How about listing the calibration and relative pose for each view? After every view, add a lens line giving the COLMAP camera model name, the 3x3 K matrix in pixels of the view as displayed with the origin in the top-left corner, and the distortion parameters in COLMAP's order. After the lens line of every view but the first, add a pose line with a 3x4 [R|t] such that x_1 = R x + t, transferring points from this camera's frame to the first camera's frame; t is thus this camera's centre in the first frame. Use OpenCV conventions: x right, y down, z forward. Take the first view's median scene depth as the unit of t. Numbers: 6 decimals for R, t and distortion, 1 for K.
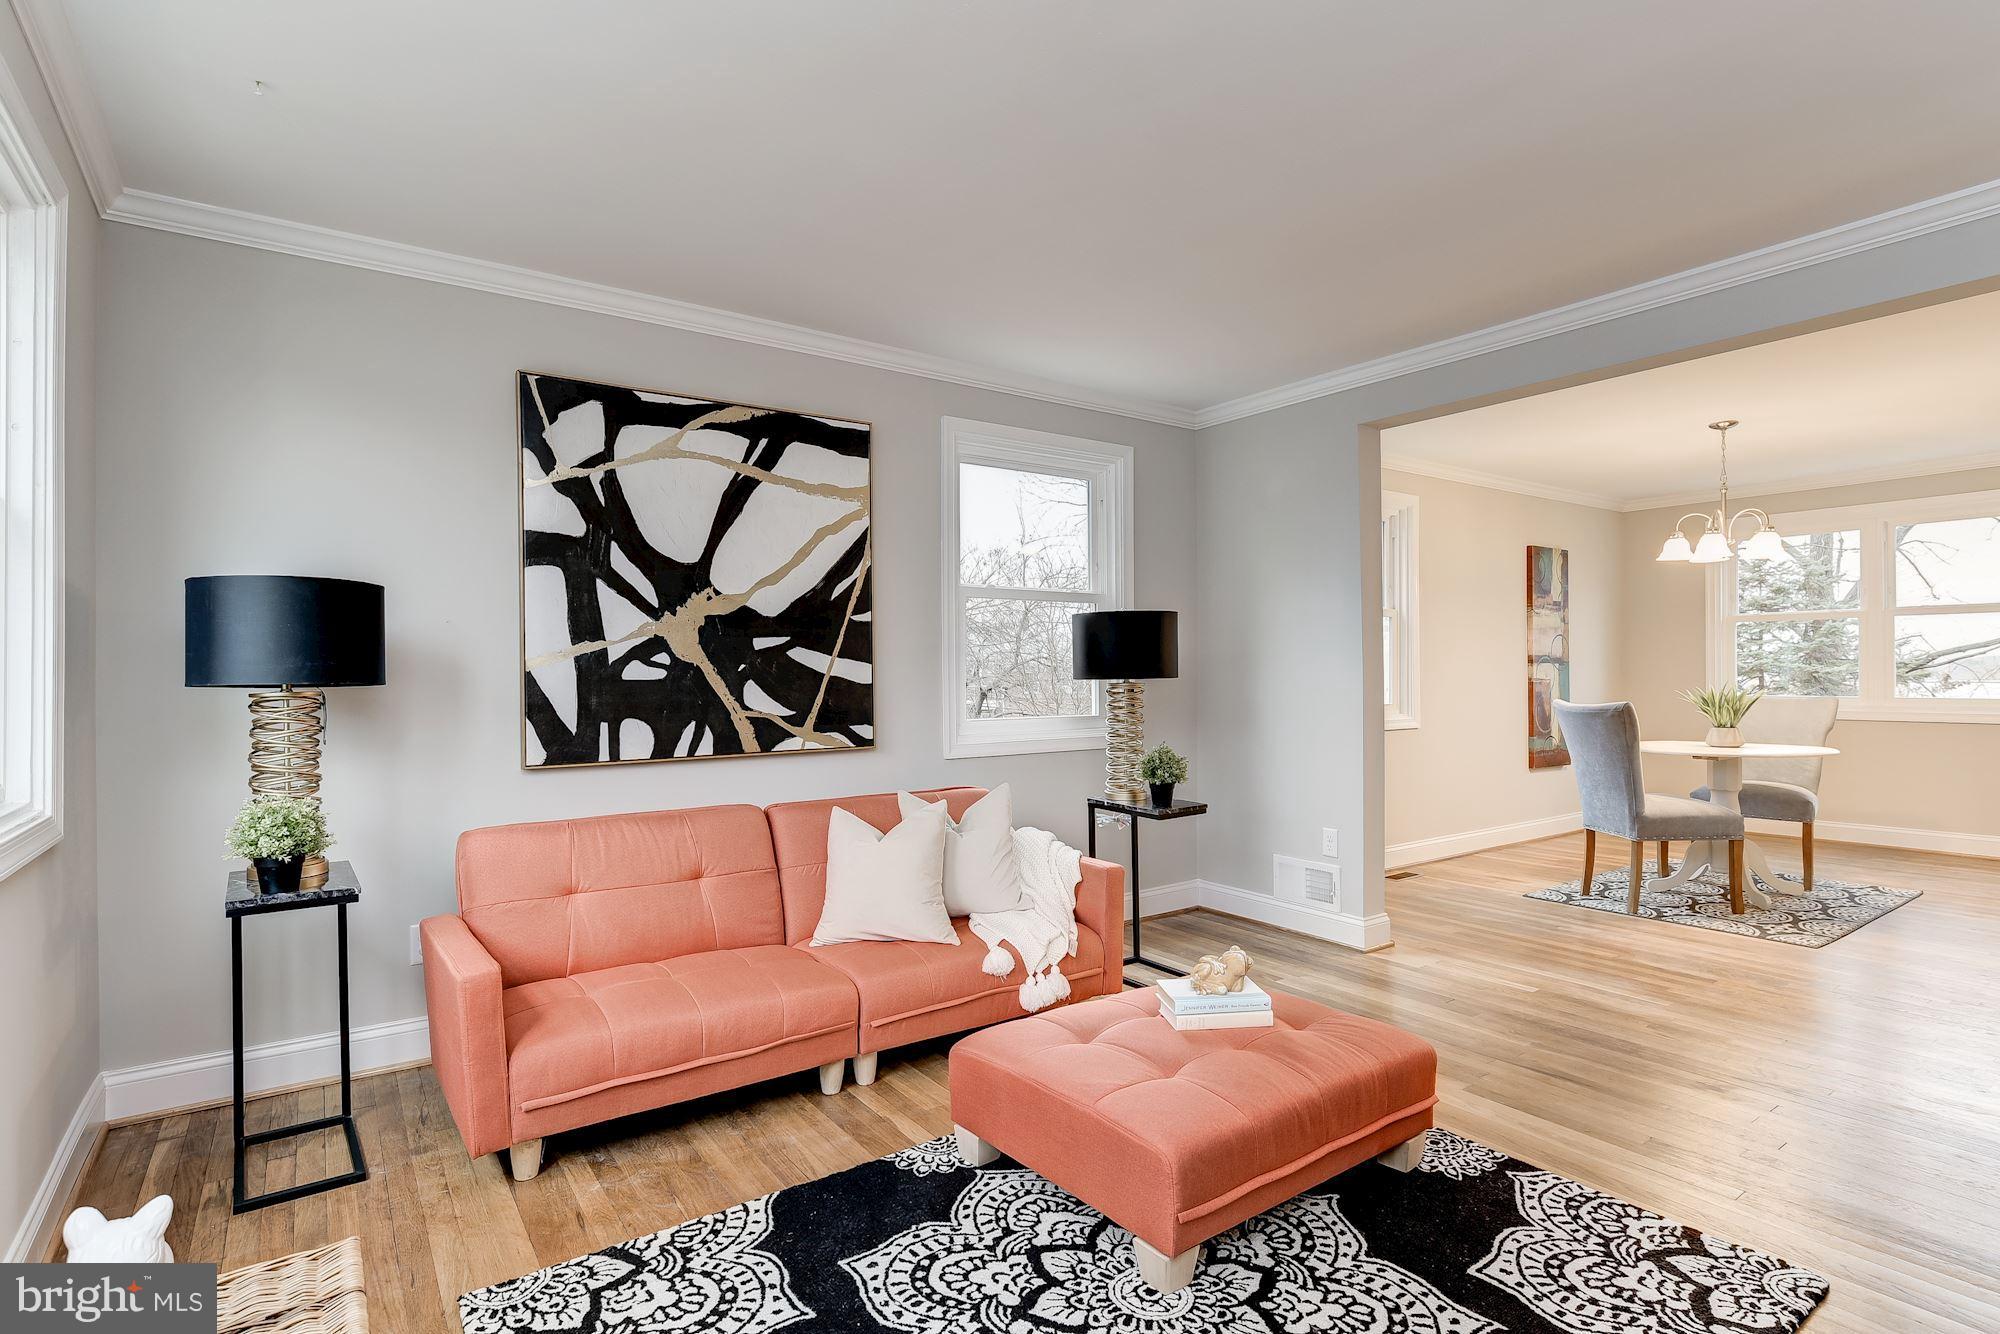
lens RADIAL K [[1008.6, 0, 1000.0], [0, 1008.6, 667.0], [0, 0, 1]] dist [-0.001719, -0.000292]
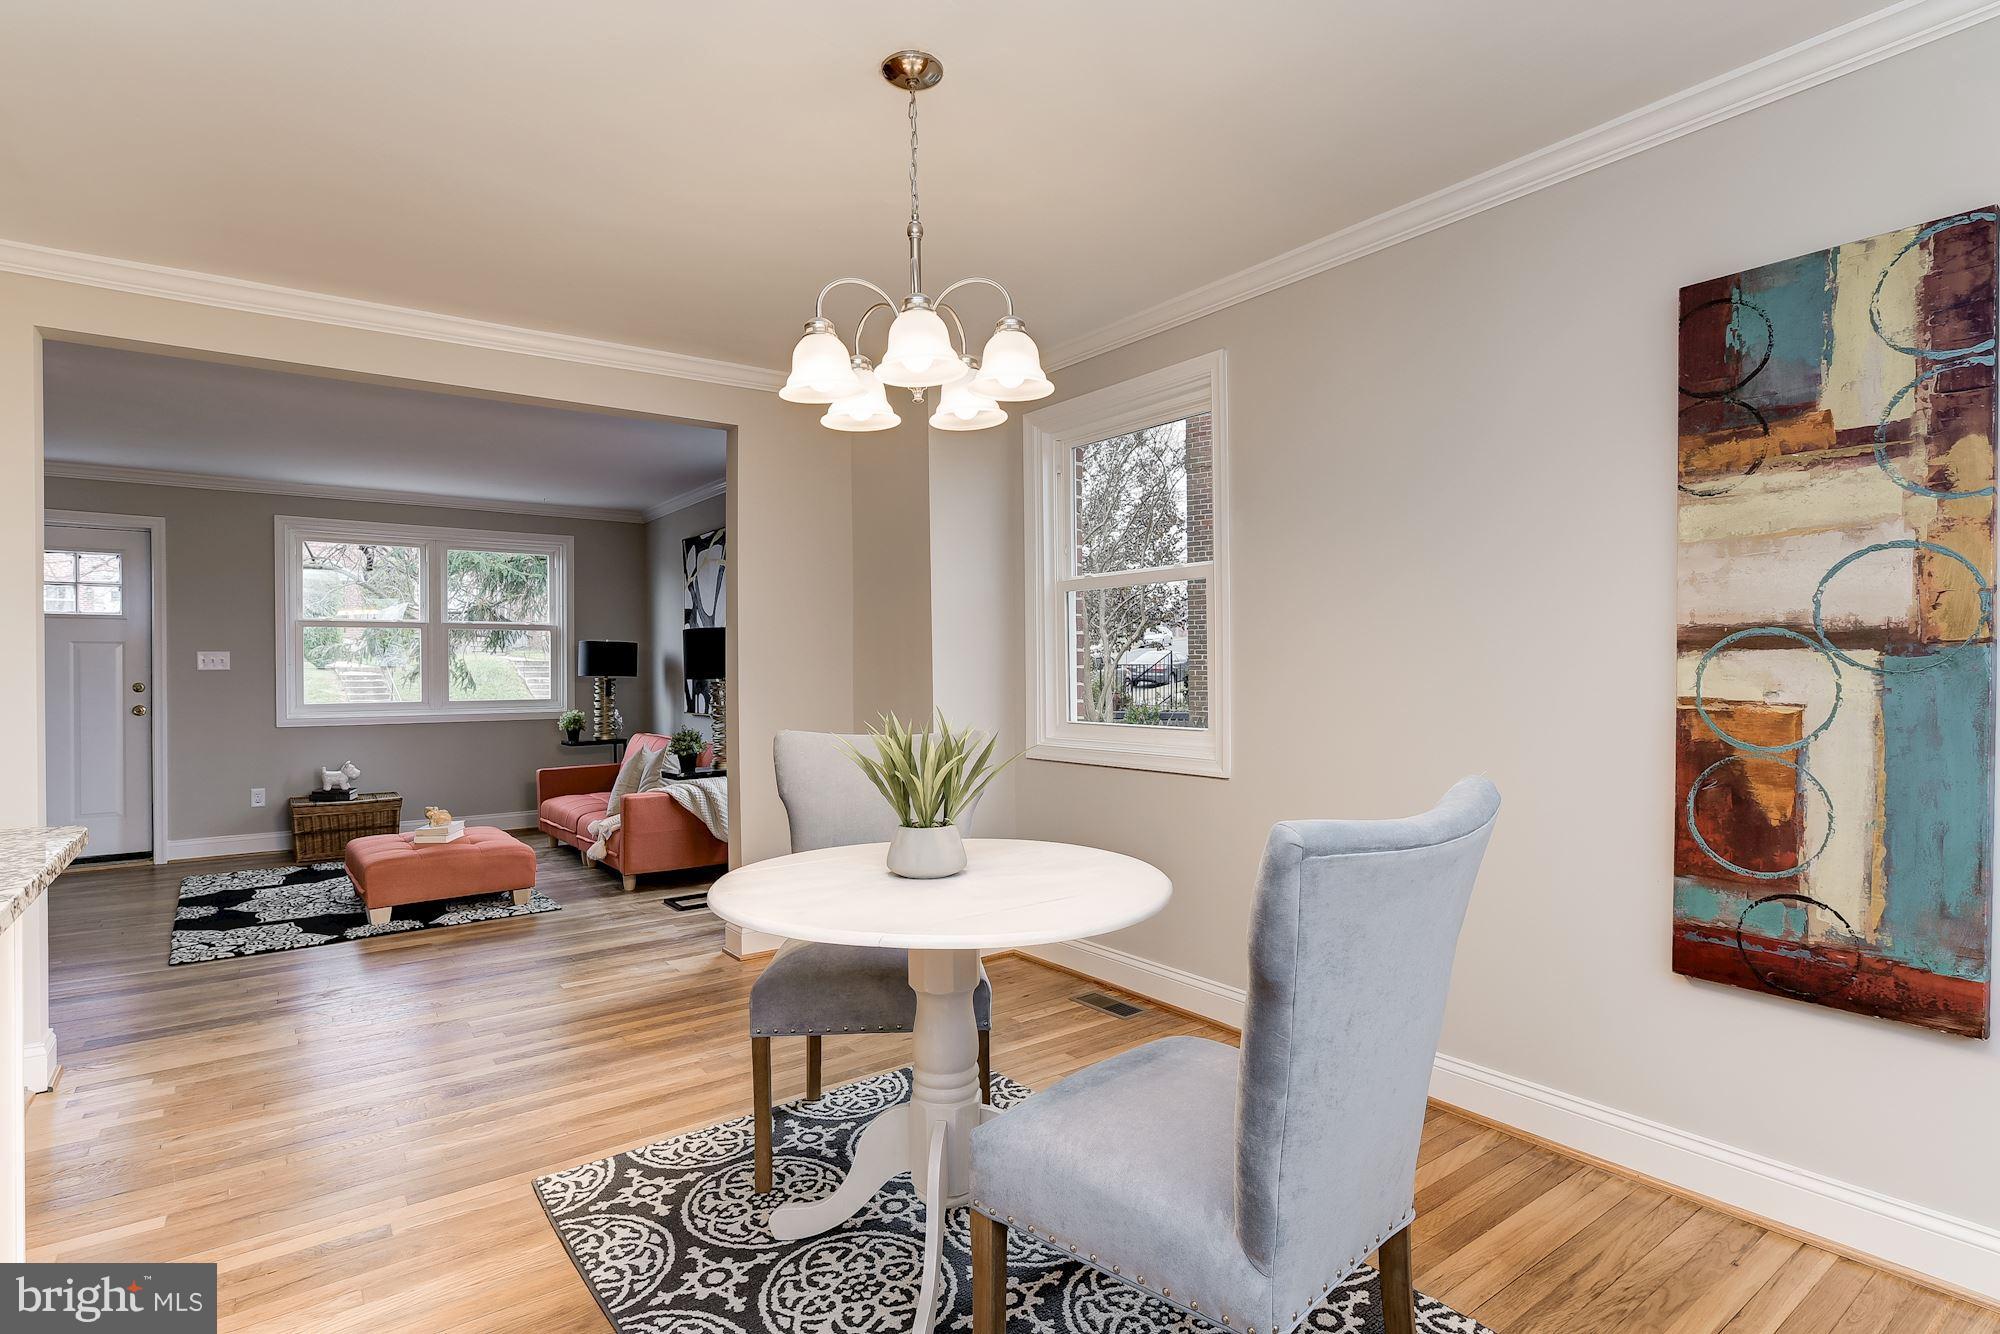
lens RADIAL K [[985.5, 0, 1034.1], [0, 985.5, 696.8], [0, 0, 1]] dist [-0.028843, 0.000604]
pose [[0.043927, 0.028209, -0.998636, 0.817565], [0.010392, 0.999534, 0.028692, -0.000318], [0.998981, -0.011638, 0.043614, 0.761971]]
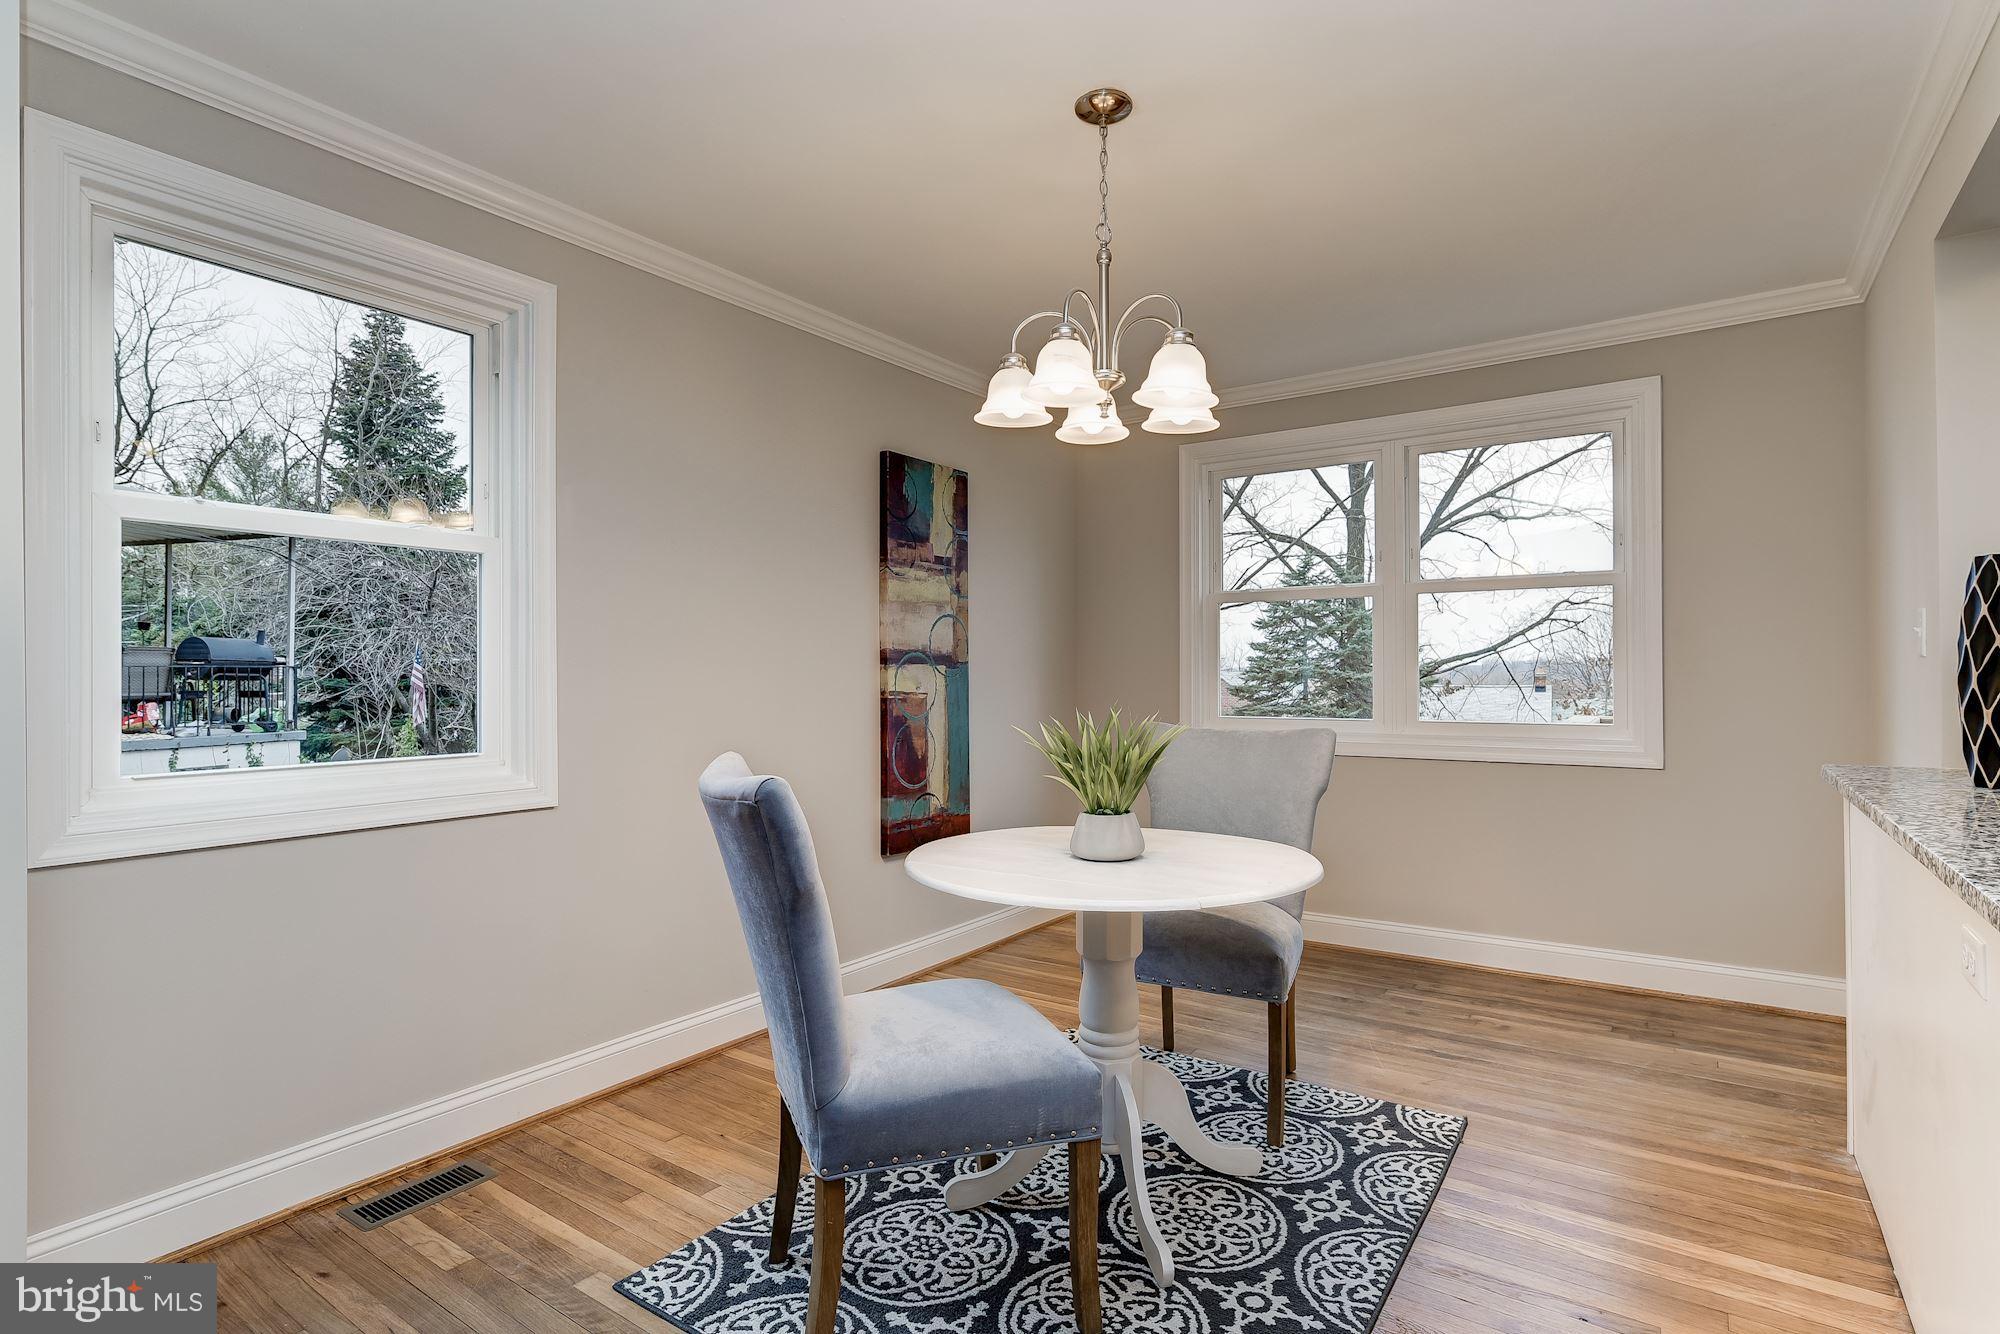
lens RADIAL K [[1007.4, 0, 978.0], [0, 1007.4, 661.7], [0, 0, 1]] dist [-0.000651, -0.000089]
pose [[0.949011, 0.005817, 0.315190, 0.393586], [-0.002671, 0.999942, -0.010414, 0.000591], [-0.315232, 0.009041, 0.948972, 0.451129]]
